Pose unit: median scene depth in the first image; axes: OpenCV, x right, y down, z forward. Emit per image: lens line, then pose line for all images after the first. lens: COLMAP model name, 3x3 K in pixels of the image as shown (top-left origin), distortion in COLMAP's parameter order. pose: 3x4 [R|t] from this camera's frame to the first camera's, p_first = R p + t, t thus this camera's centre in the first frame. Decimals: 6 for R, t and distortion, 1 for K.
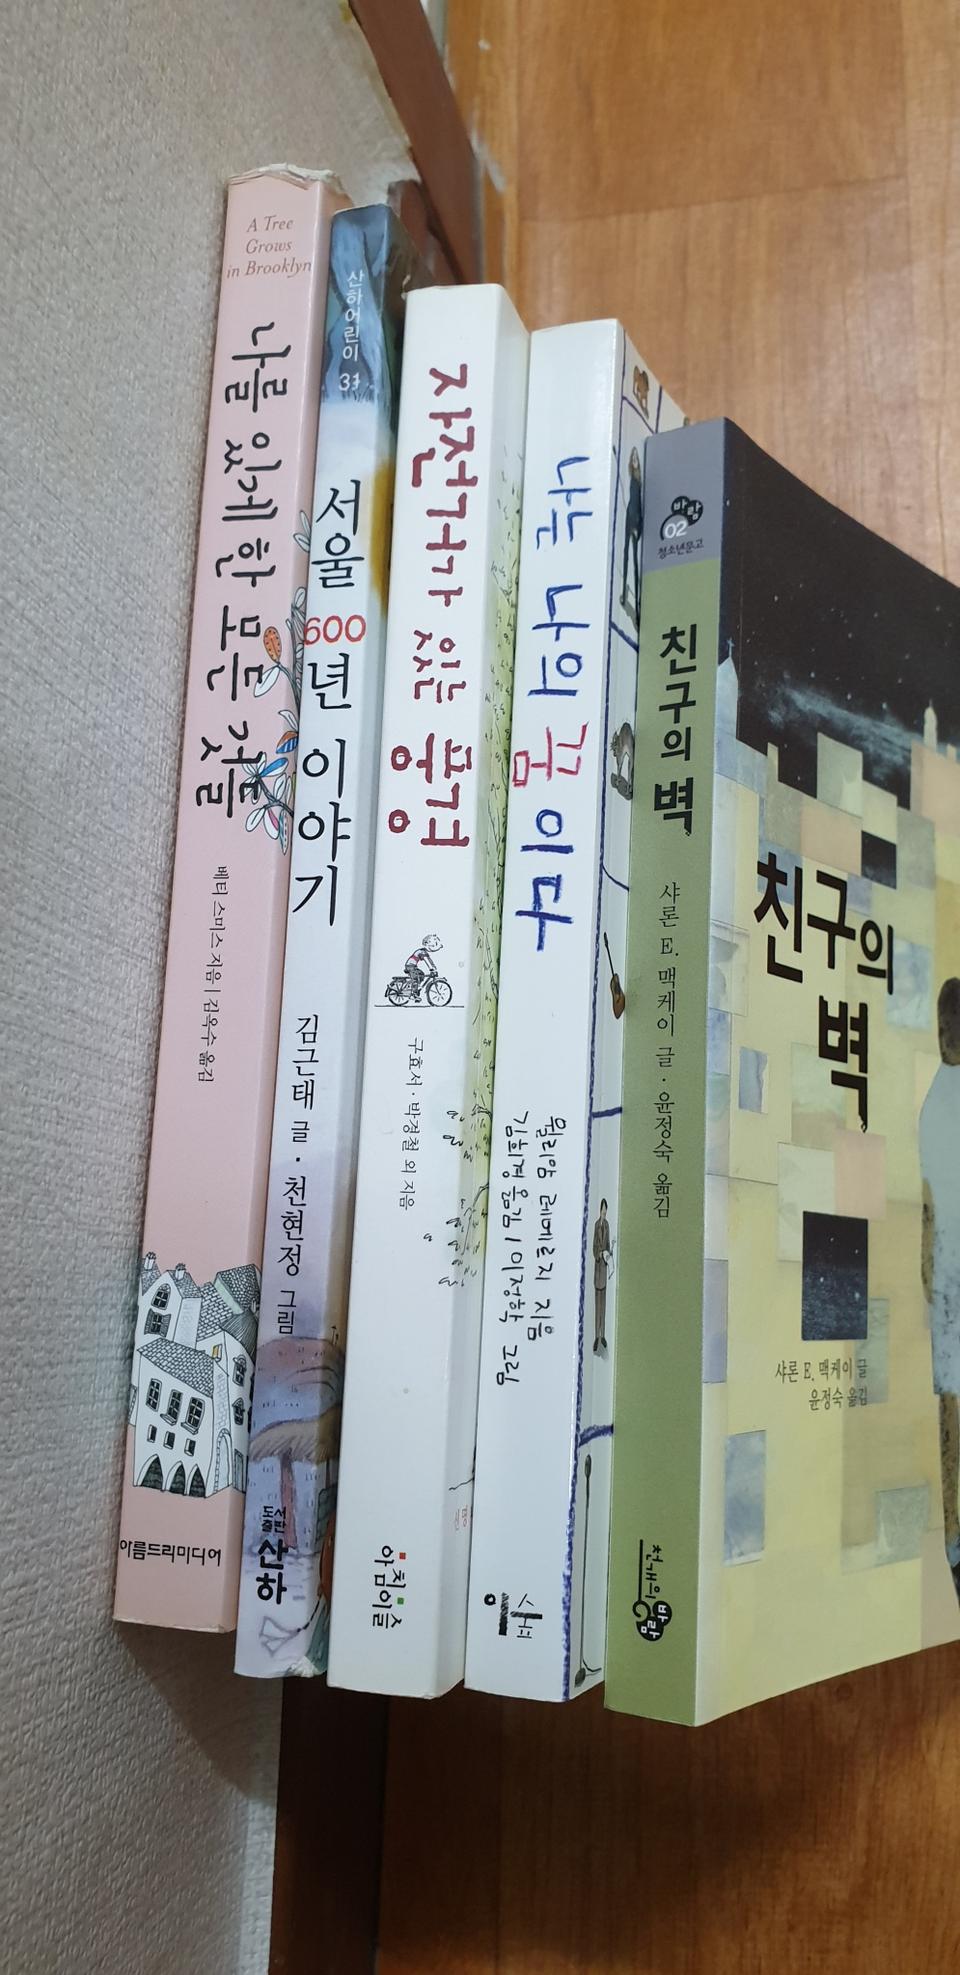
lens RADIAL K [[1588.5, 0, 472.7], [0, 1588.5, 978.0], [0, 0, 1]] dist [-0.065000, 0.099010]
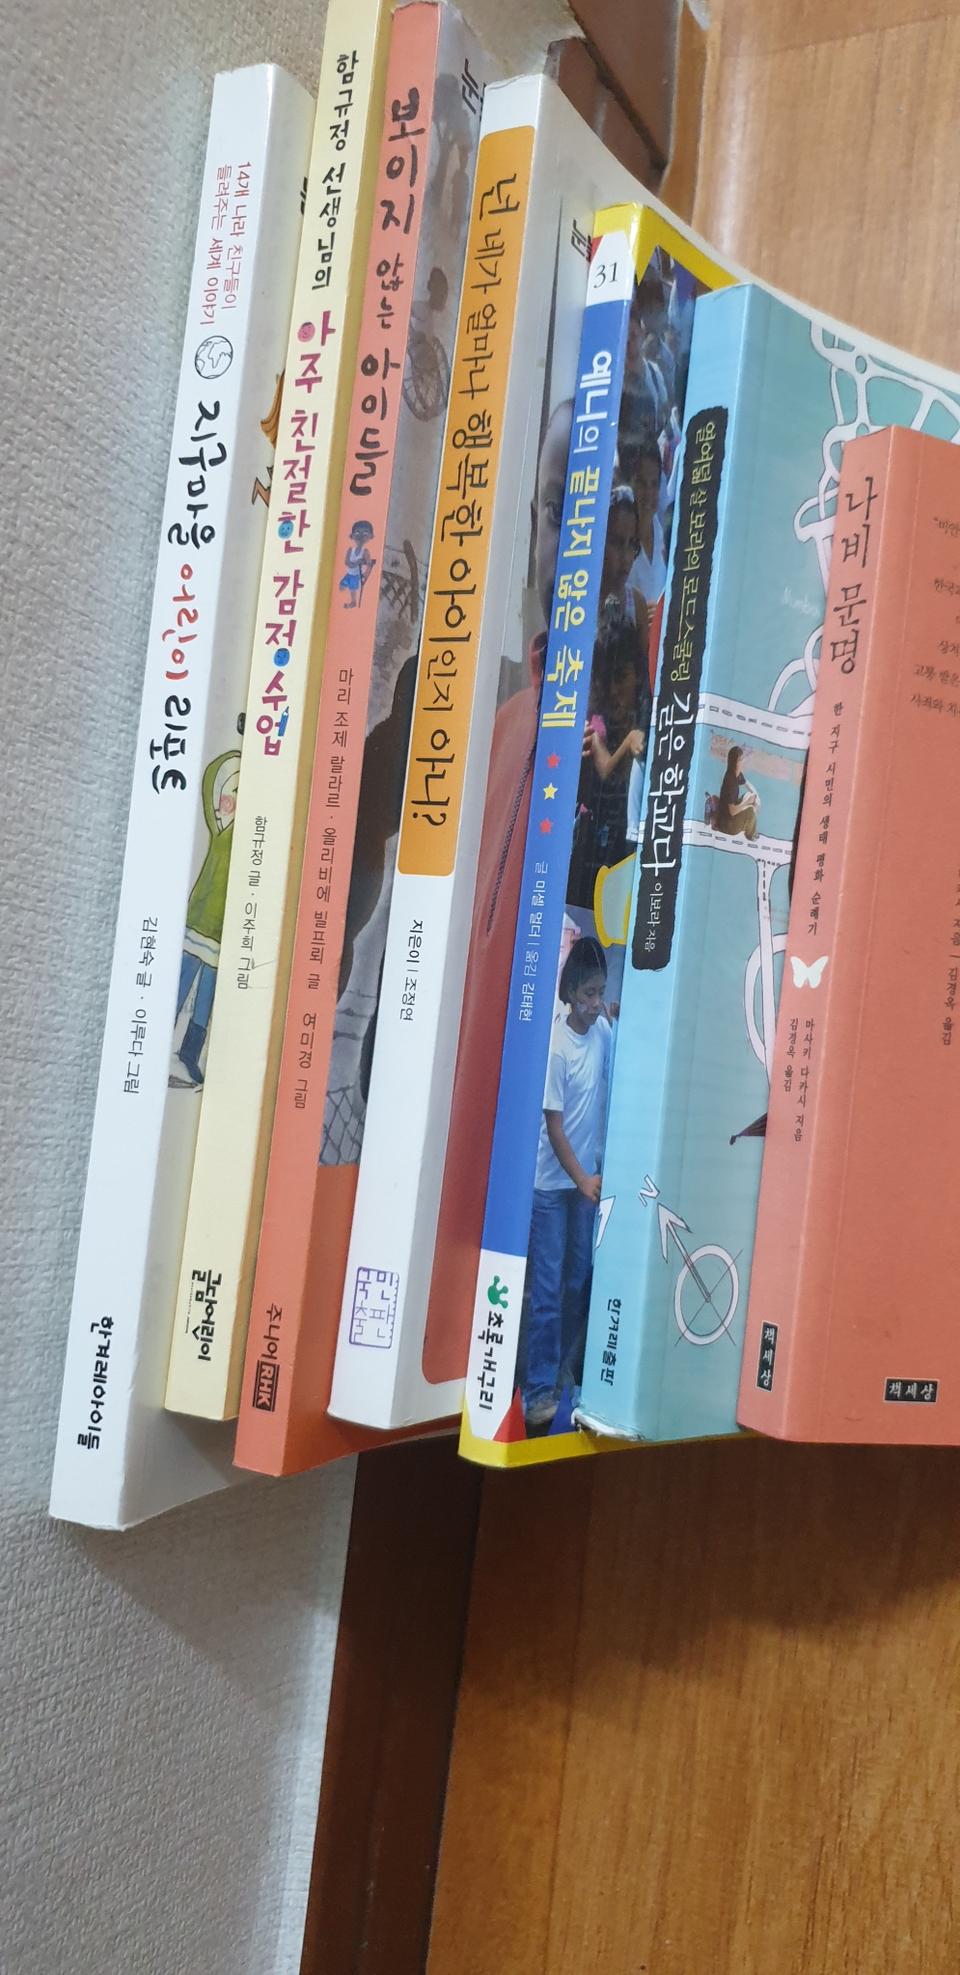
lens RADIAL K [[1588.5, 0, 477.3], [0, 1588.5, 980.9], [0, 0, 1]] dist [-0.065000, 0.099010]
pose [[0.968050, 0.061912, -0.242995, 0.208090], [-0.037415, 0.993856, 0.104168, 0.030126], [0.247951, -0.091748, 0.964418, -0.126929]]
